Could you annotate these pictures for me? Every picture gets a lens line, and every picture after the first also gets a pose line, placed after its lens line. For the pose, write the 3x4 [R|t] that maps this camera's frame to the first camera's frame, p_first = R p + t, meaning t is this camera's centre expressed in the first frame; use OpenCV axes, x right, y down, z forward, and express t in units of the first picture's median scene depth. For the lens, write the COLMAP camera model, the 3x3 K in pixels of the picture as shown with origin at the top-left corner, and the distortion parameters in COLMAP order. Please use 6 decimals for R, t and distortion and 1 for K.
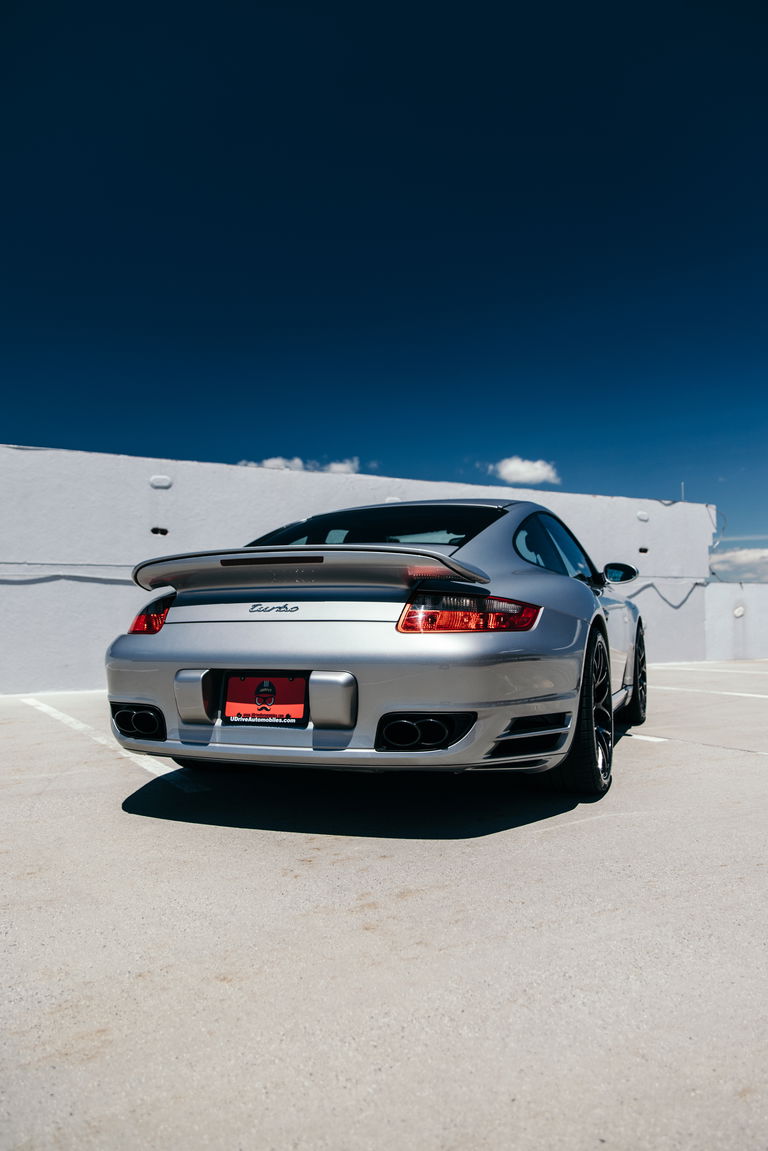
lens RADIAL K [[825.9, 0, 384.0], [0, 825.9, 575.5], [0, 0, 1]] dist [0.005352, 0.000824]
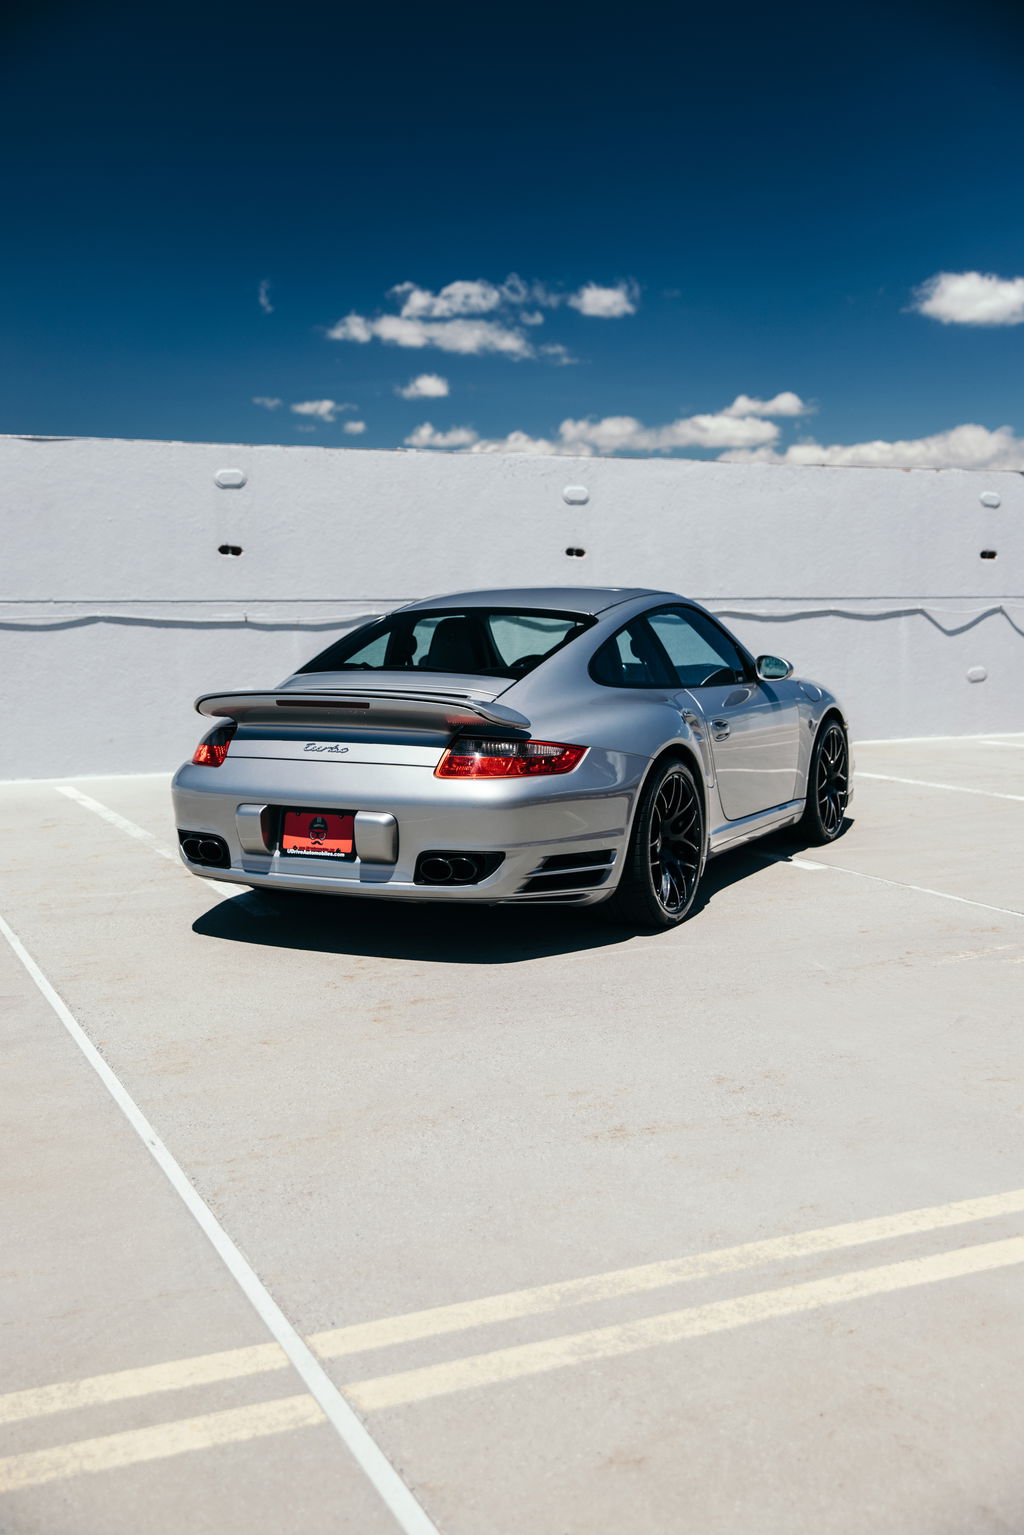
lens RADIAL K [[1625.3, 0, 533.7], [0, 1625.3, 766.6], [0, 0, 1]] dist [-0.007663, -0.000326]
pose [[0.995690, 0.016252, -0.091311, 0.315607], [-0.001020, 0.986387, 0.164435, -0.275018], [0.092741, -0.163633, 0.982152, -1.001179]]
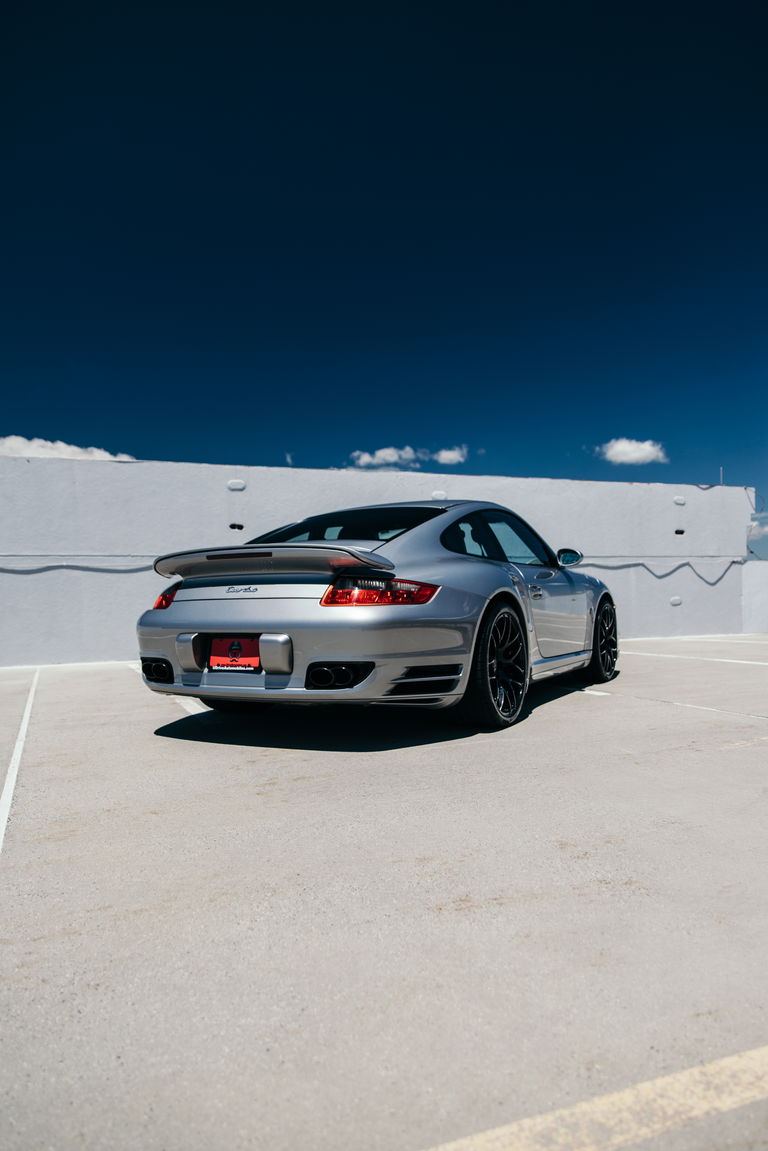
lens RADIAL K [[781.5, 0, 394.2], [0, 781.5, 611.7], [0, 0, 1]] dist [0.003452, 0.000751]
pose [[0.990756, -0.008708, -0.135379, 0.297259], [0.017987, 0.997559, 0.067467, -0.007831], [0.134461, -0.069279, 0.988494, -0.273186]]
